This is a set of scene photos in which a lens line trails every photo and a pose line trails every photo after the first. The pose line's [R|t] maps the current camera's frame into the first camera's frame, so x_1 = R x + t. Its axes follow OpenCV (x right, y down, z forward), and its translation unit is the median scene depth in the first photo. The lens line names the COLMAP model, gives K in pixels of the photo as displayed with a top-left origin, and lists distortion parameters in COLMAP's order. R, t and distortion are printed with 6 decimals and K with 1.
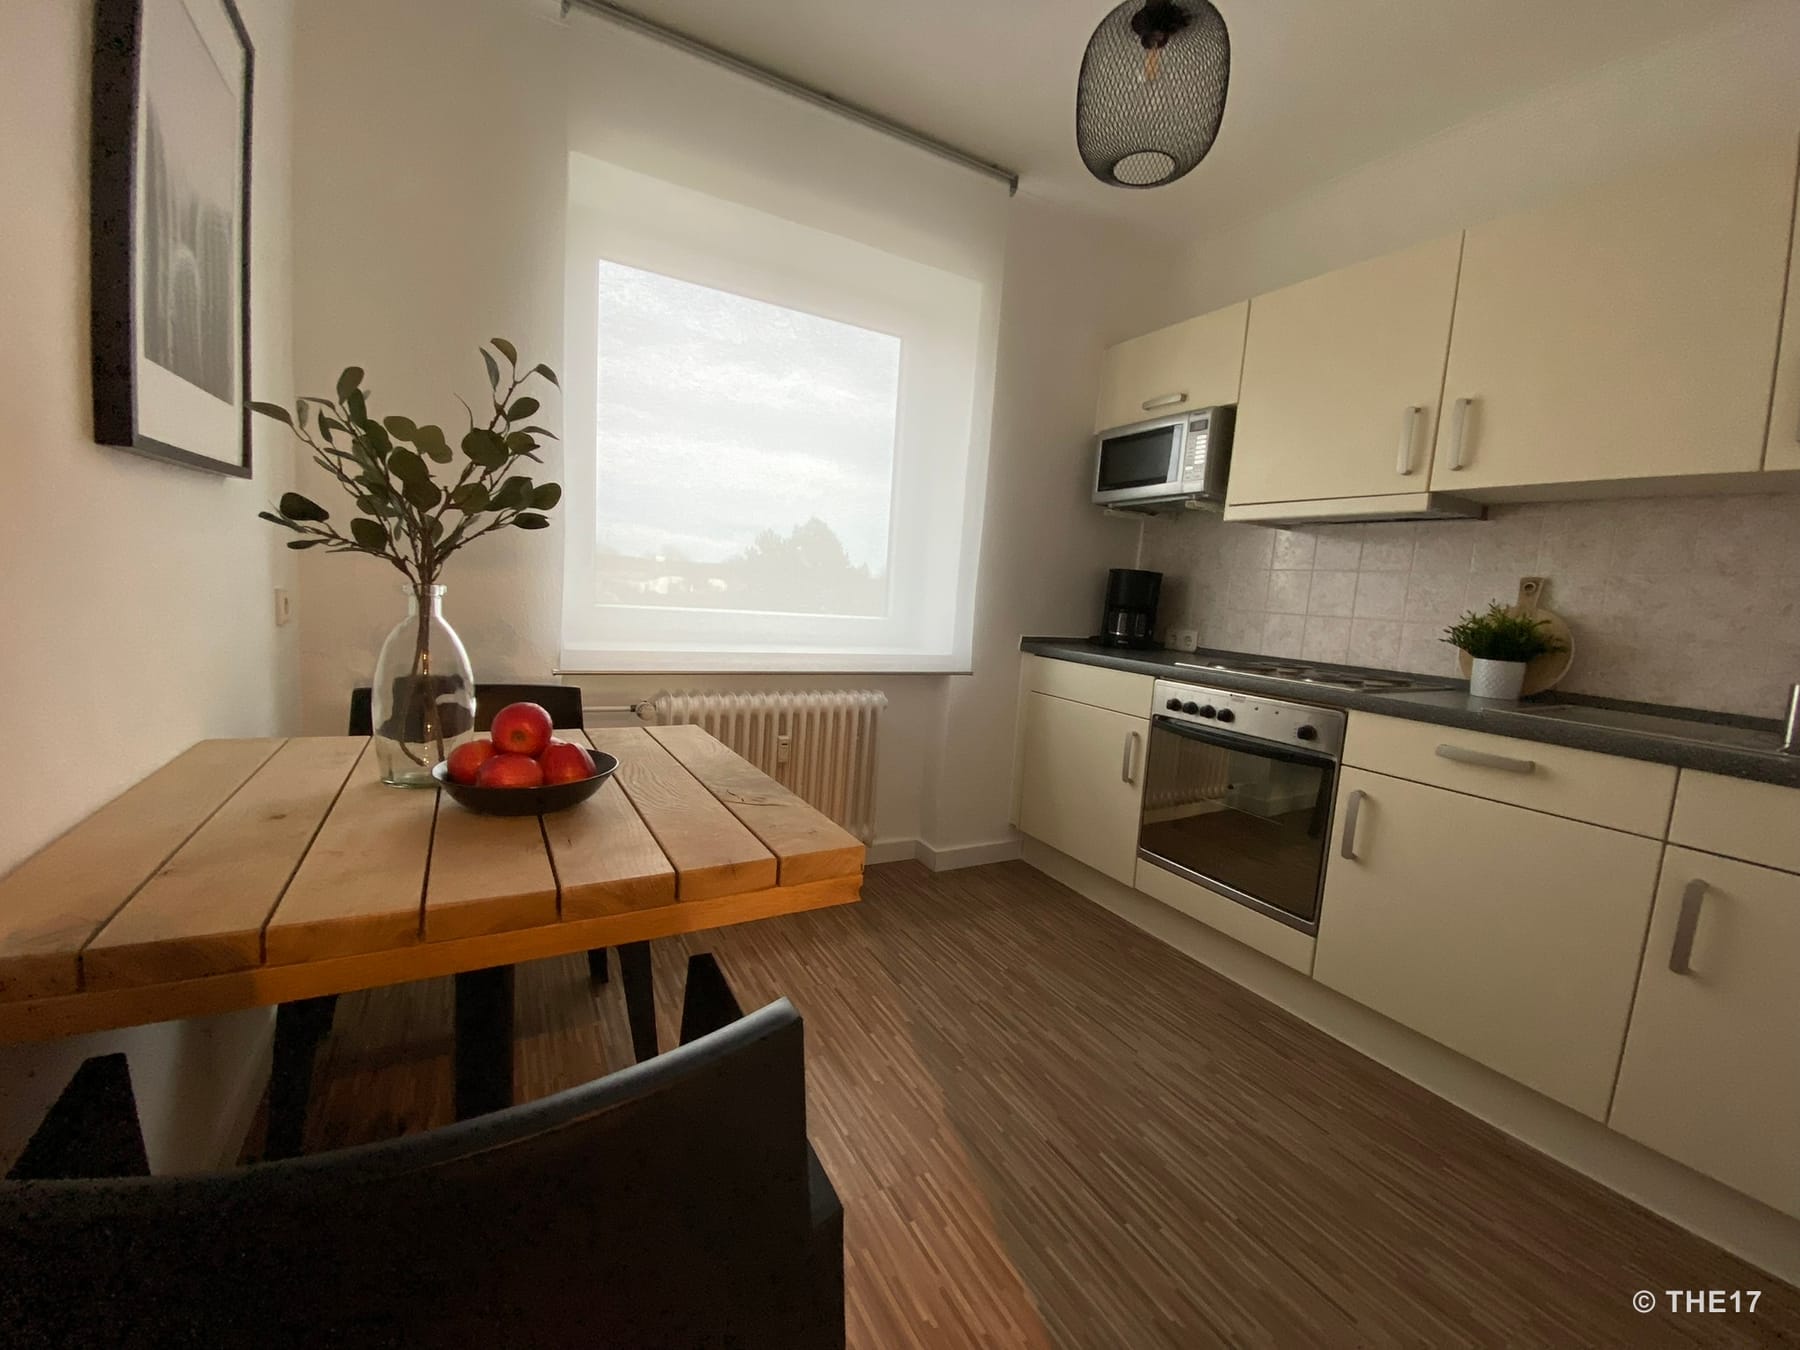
lens RADIAL K [[726.2, 0, 900.7], [0, 726.2, 671.6], [0, 0, 1]] dist [0.015735, -0.018331]
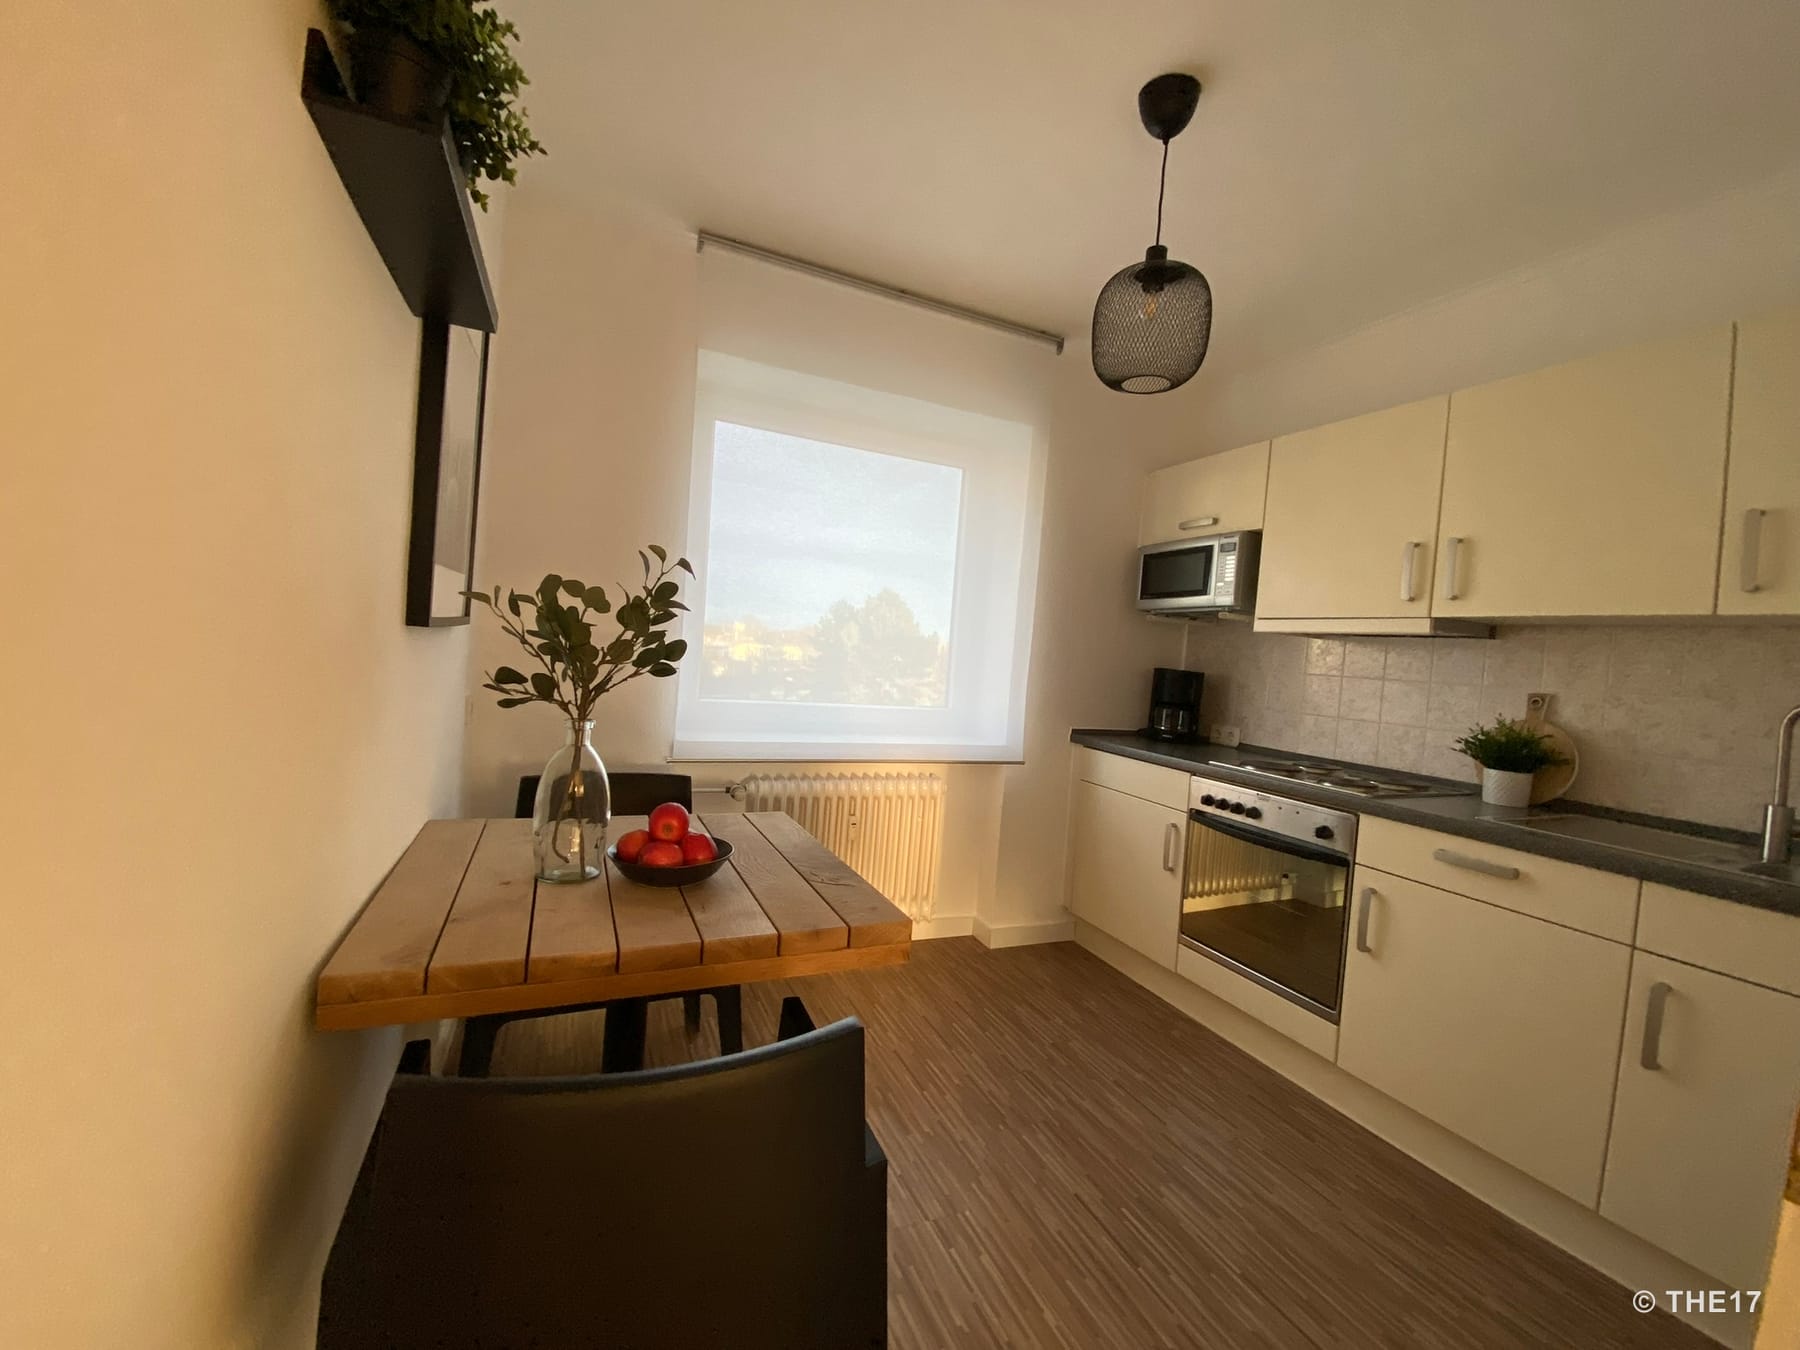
lens RADIAL K [[726.2, 0, 900.7], [0, 726.2, 671.6], [0, 0, 1]] dist [0.015735, -0.018331]
pose [[0.995258, 0.010359, -0.096718, 0.025718], [-0.019462, 0.995414, -0.093658, -0.044701], [0.095305, 0.095096, 0.990895, -0.184899]]
